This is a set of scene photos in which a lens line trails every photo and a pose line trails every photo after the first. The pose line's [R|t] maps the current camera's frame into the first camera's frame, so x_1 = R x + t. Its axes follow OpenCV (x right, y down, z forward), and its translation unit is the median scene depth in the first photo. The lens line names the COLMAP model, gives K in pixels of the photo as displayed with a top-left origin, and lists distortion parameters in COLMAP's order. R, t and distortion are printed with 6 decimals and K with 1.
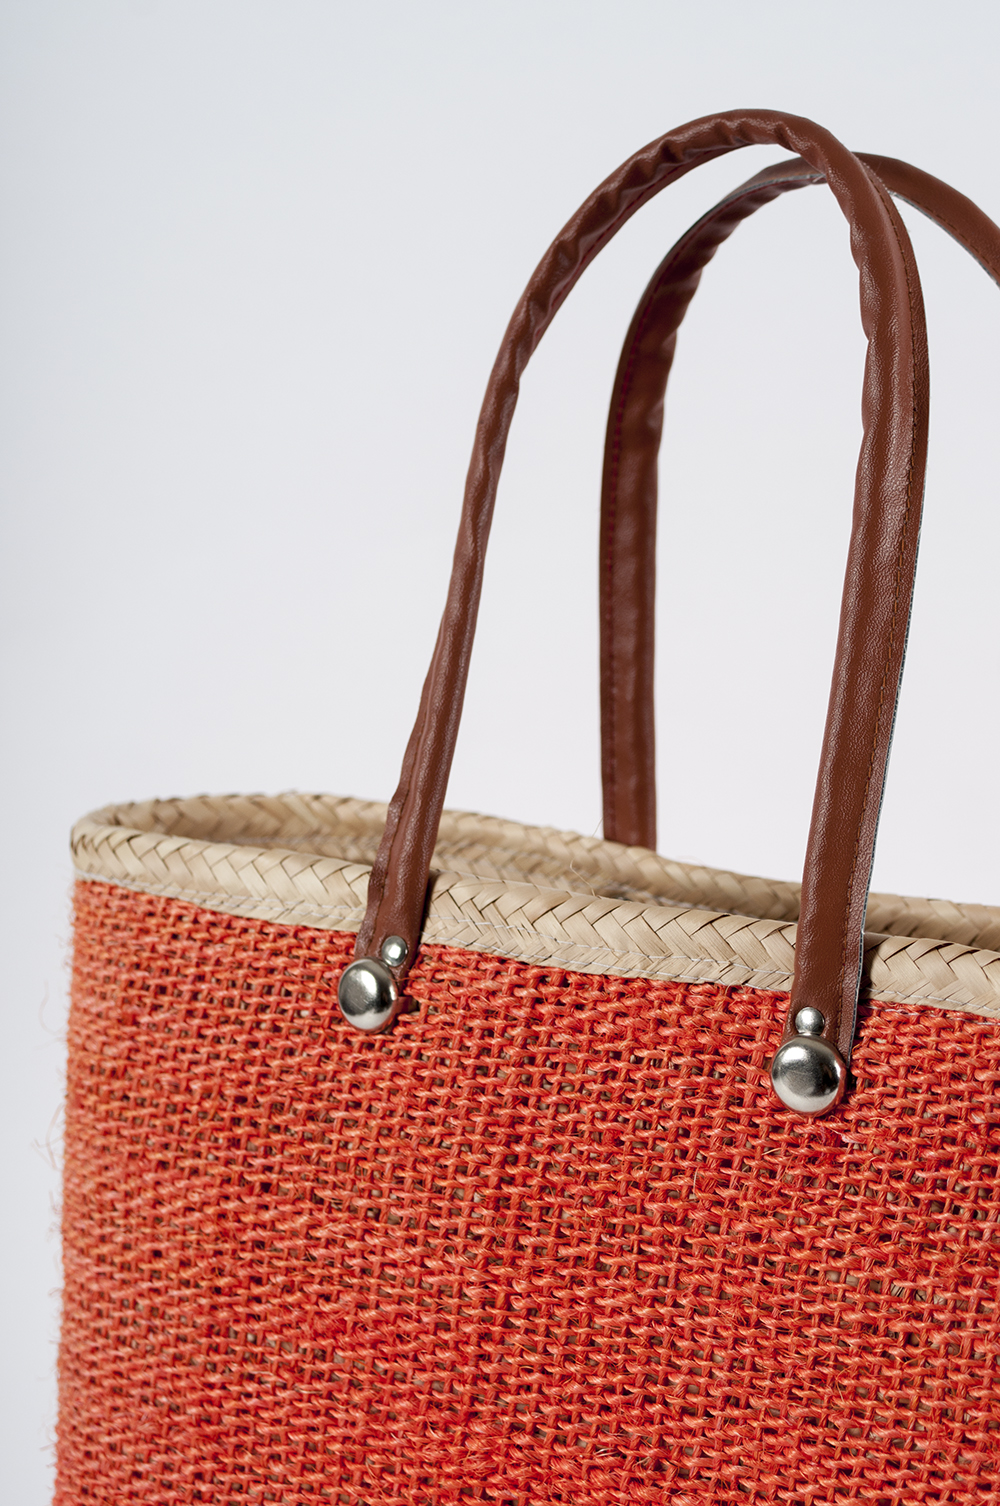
lens RADIAL K [[3587.6, 0, 456.6], [0, 3587.6, 694.5], [0, 0, 1]] dist [-0.045955, 0.000000]
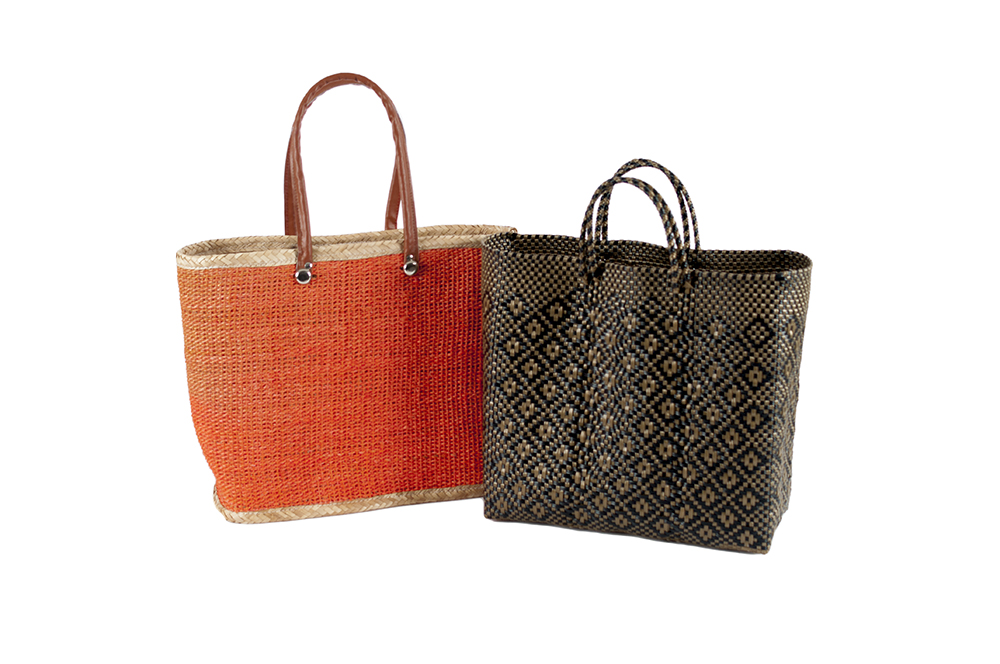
lens RADIAL K [[1506.7, 0, 496.8], [0, 1506.7, 327.7], [0, 0, 1]] dist [-0.140266, 0.000000]
pose [[0.578693, -0.241898, 0.778845, -1.414092], [0.124051, 0.969995, 0.209095, -0.225886], [-0.806056, -0.024385, 0.591337, -0.330423]]
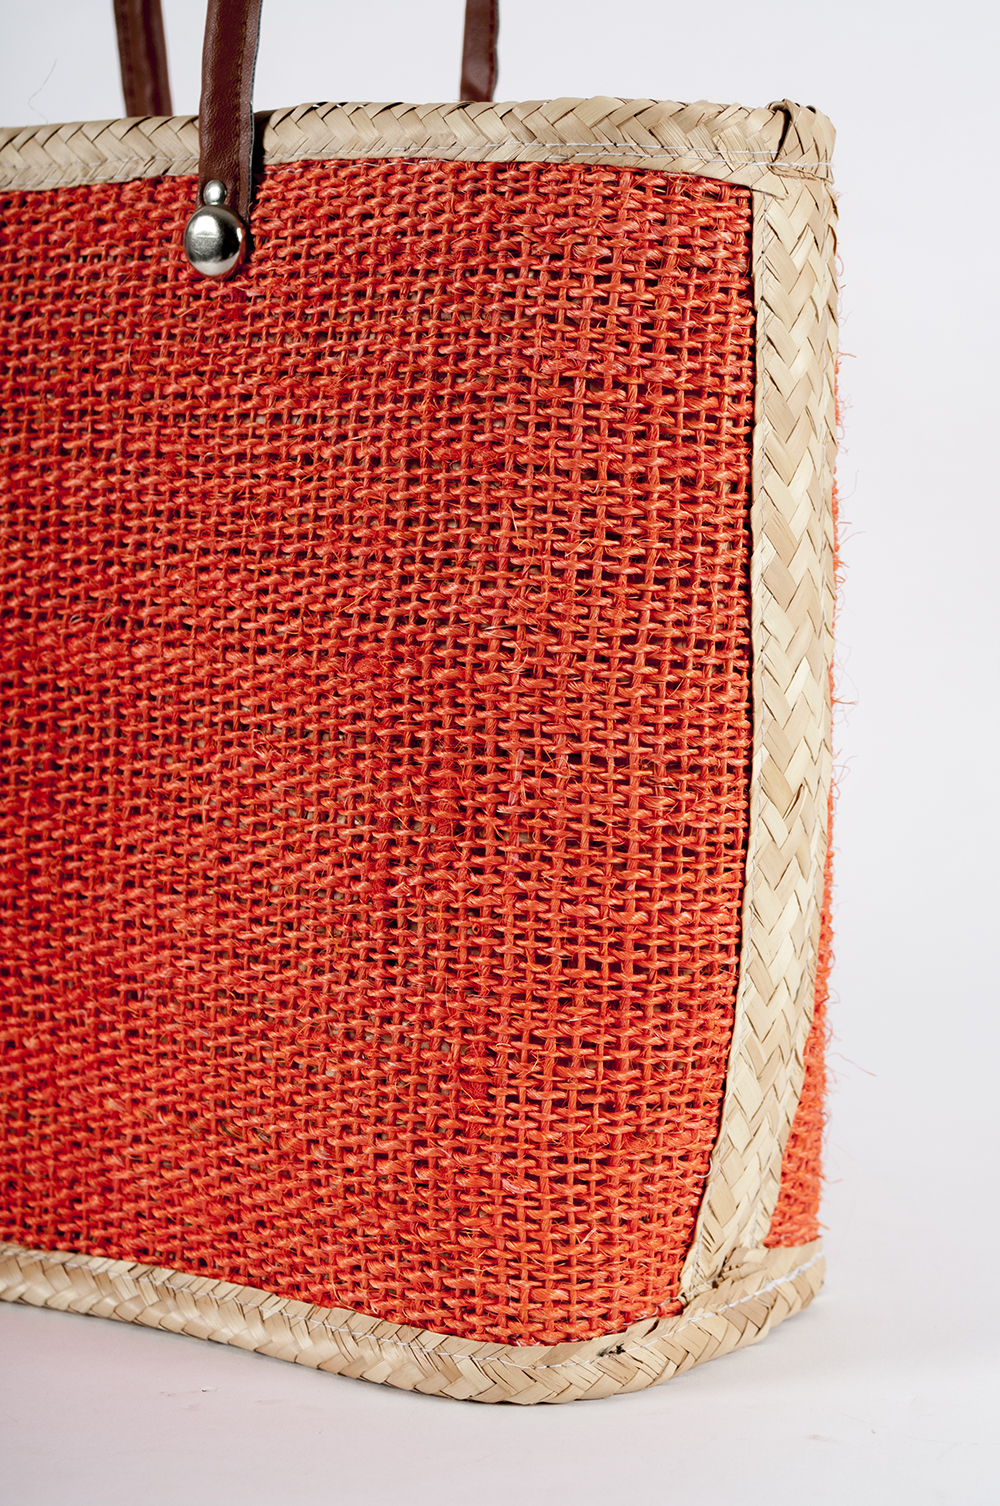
lens RADIAL K [[3593.3, 0, 501.4], [0, 3593.3, 723.9], [0, 0, 1]] dist [0.016082, 0.000000]
pose [[0.997893, -0.055337, -0.033865, 0.202940], [0.055871, 0.998325, 0.015036, 0.229102], [0.032976, -0.016896, 0.999313, -0.101426]]
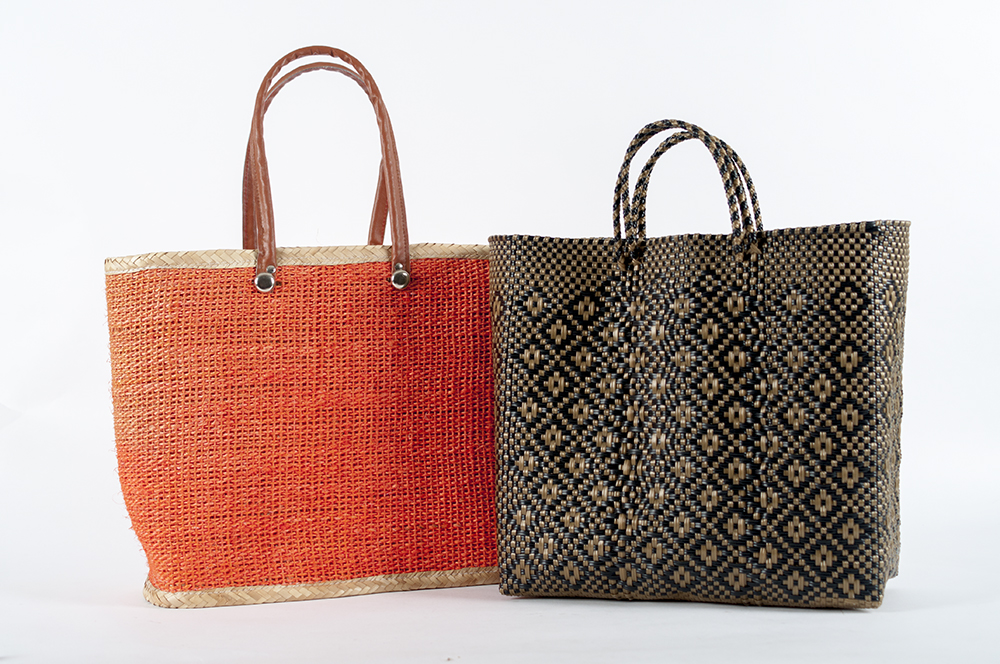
lens RADIAL K [[1656.0, 0, 490.5], [0, 1656.0, 300.7], [0, 0, 1]] dist [-0.110833, 0.000000]
pose [[0.577090, -0.052813, 0.814971, -1.274938], [0.144571, 0.988753, -0.038298, 0.202602], [-0.803783, 0.139922, 0.578235, -0.138824]]
